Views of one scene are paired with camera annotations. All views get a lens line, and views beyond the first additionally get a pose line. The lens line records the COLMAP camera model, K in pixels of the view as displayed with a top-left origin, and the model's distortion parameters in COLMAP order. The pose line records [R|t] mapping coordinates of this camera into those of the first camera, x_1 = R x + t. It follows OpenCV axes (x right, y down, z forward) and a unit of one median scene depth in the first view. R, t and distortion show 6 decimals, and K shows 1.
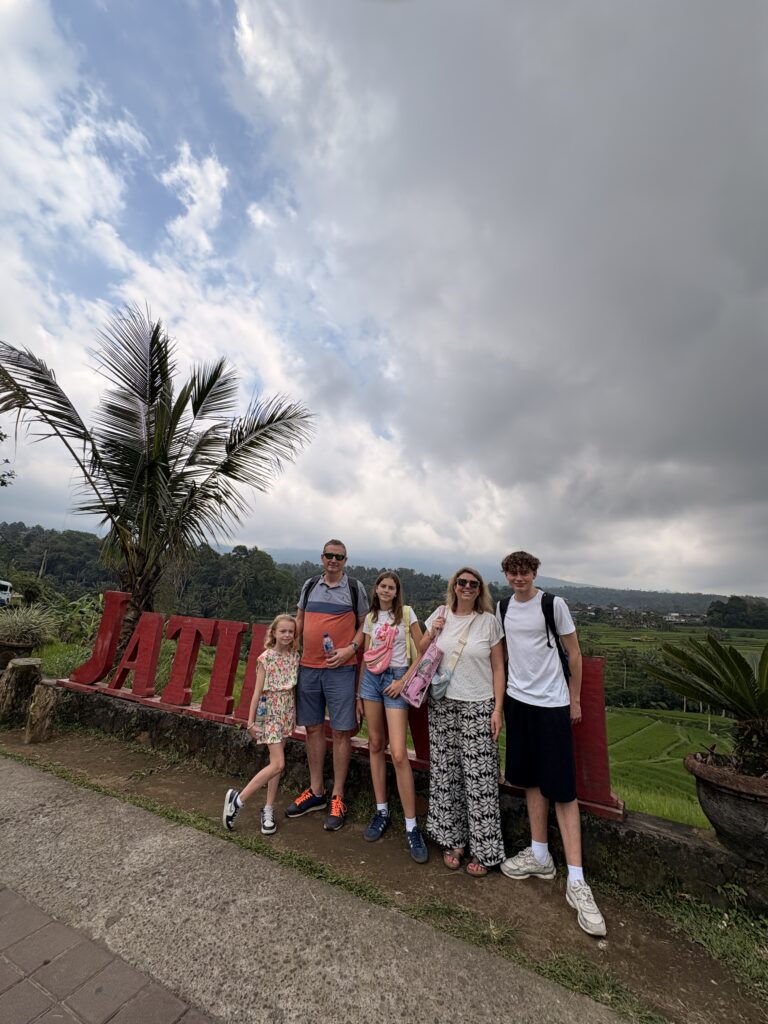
lens RADIAL K [[403.8, 0, 384.0], [0, 403.8, 512.0], [0, 0, 1]] dist [-0.022719, 0.000088]
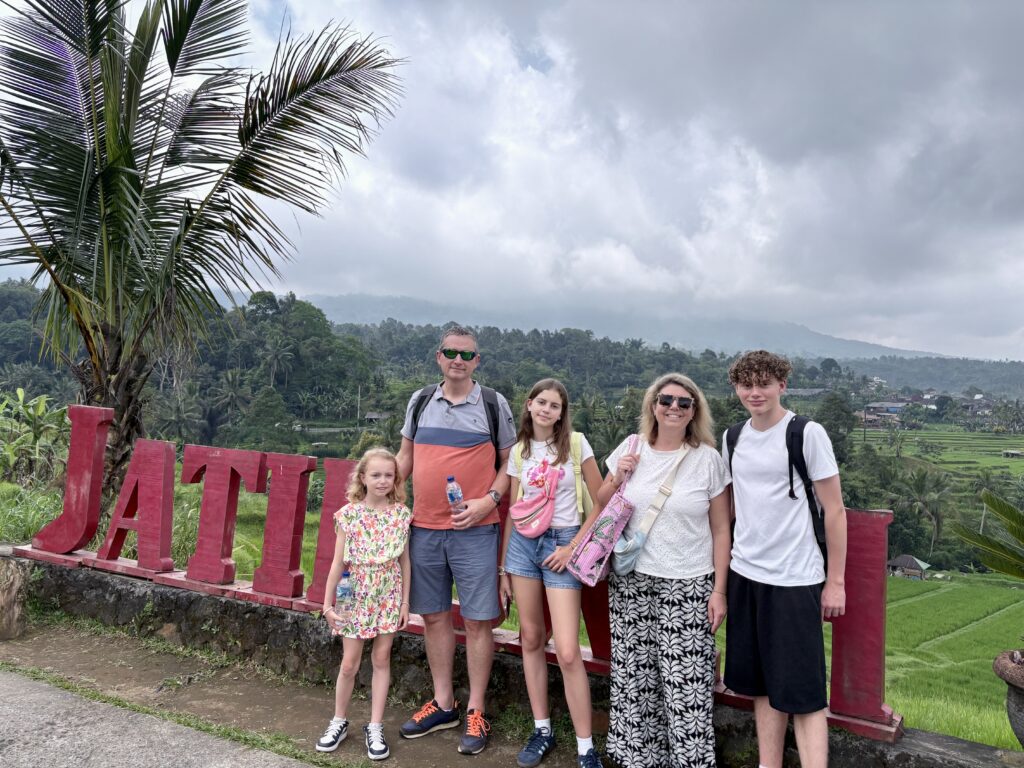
lens RADIAL K [[773.8, 0, 512.0], [0, 773.8, 384.0], [0, 0, 1]] dist [0.006478, -0.058304]
pose [[0.999362, -0.015198, -0.032332, -0.004391], [0.021637, 0.977622, 0.209253, -0.090581], [0.028428, -0.209819, 0.977327, -0.147239]]
